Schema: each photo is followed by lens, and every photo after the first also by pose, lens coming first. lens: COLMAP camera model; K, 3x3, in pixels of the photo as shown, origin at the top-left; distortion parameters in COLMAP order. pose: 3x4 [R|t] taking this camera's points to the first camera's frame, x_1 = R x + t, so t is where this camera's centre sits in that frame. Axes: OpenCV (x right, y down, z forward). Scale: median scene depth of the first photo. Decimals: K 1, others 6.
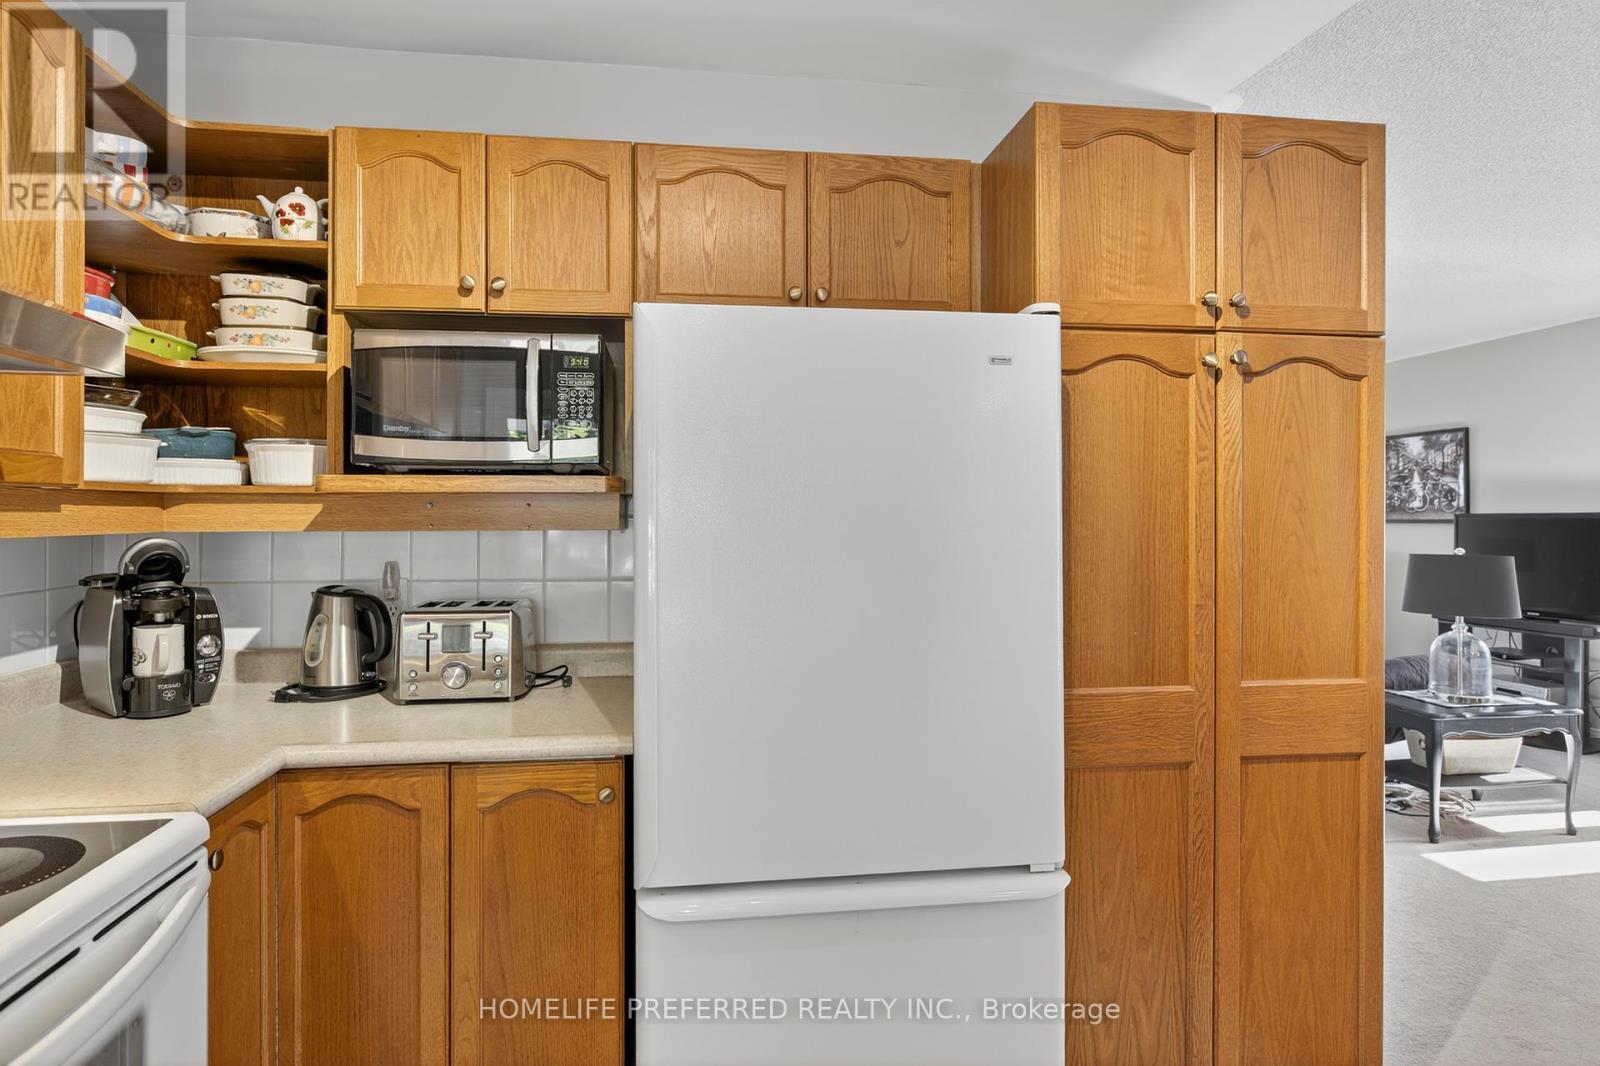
lens RADIAL K [[889.5, 0, 797.8], [0, 889.5, 512.4], [0, 0, 1]] dist [-0.011177, 0.005035]
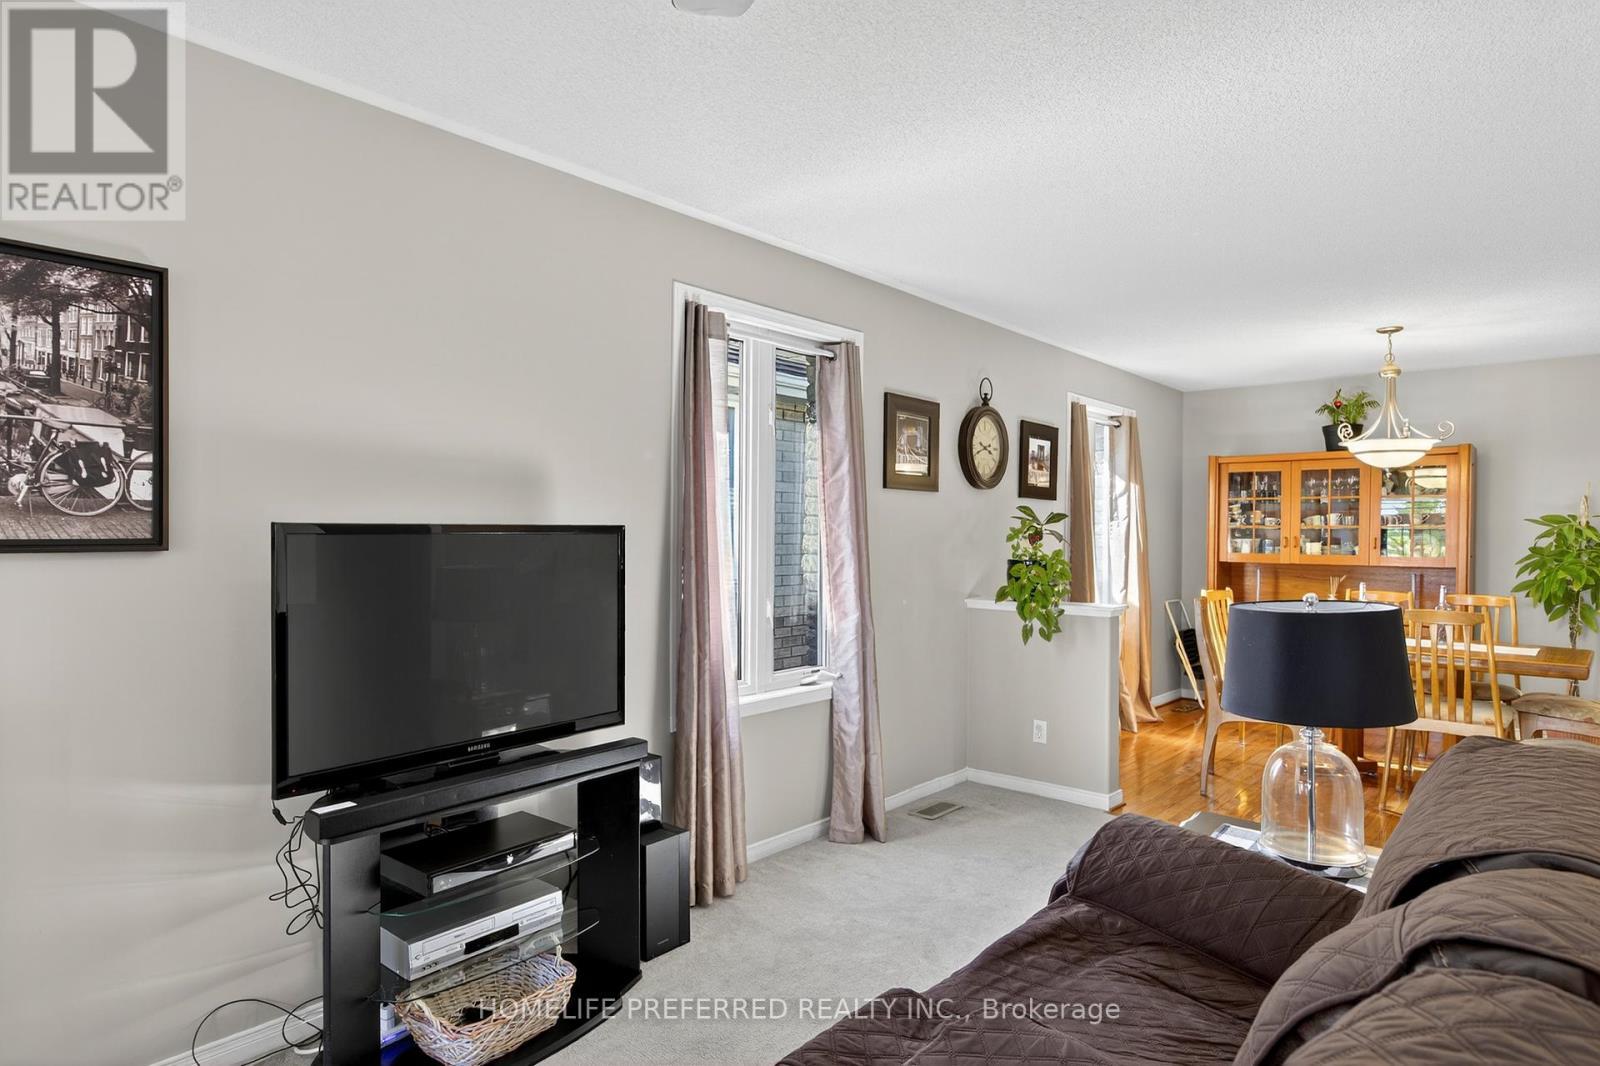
lens RADIAL K [[889.5, 0, 805.4], [0, 889.5, 546.3], [0, 0, 1]] dist [-0.011177, 0.005035]
pose [[-0.640828, -0.013647, 0.767563, 1.066155], [-0.007202, 0.999905, 0.011765, 0.015582], [-0.767651, 0.002011, -0.640866, 3.298894]]
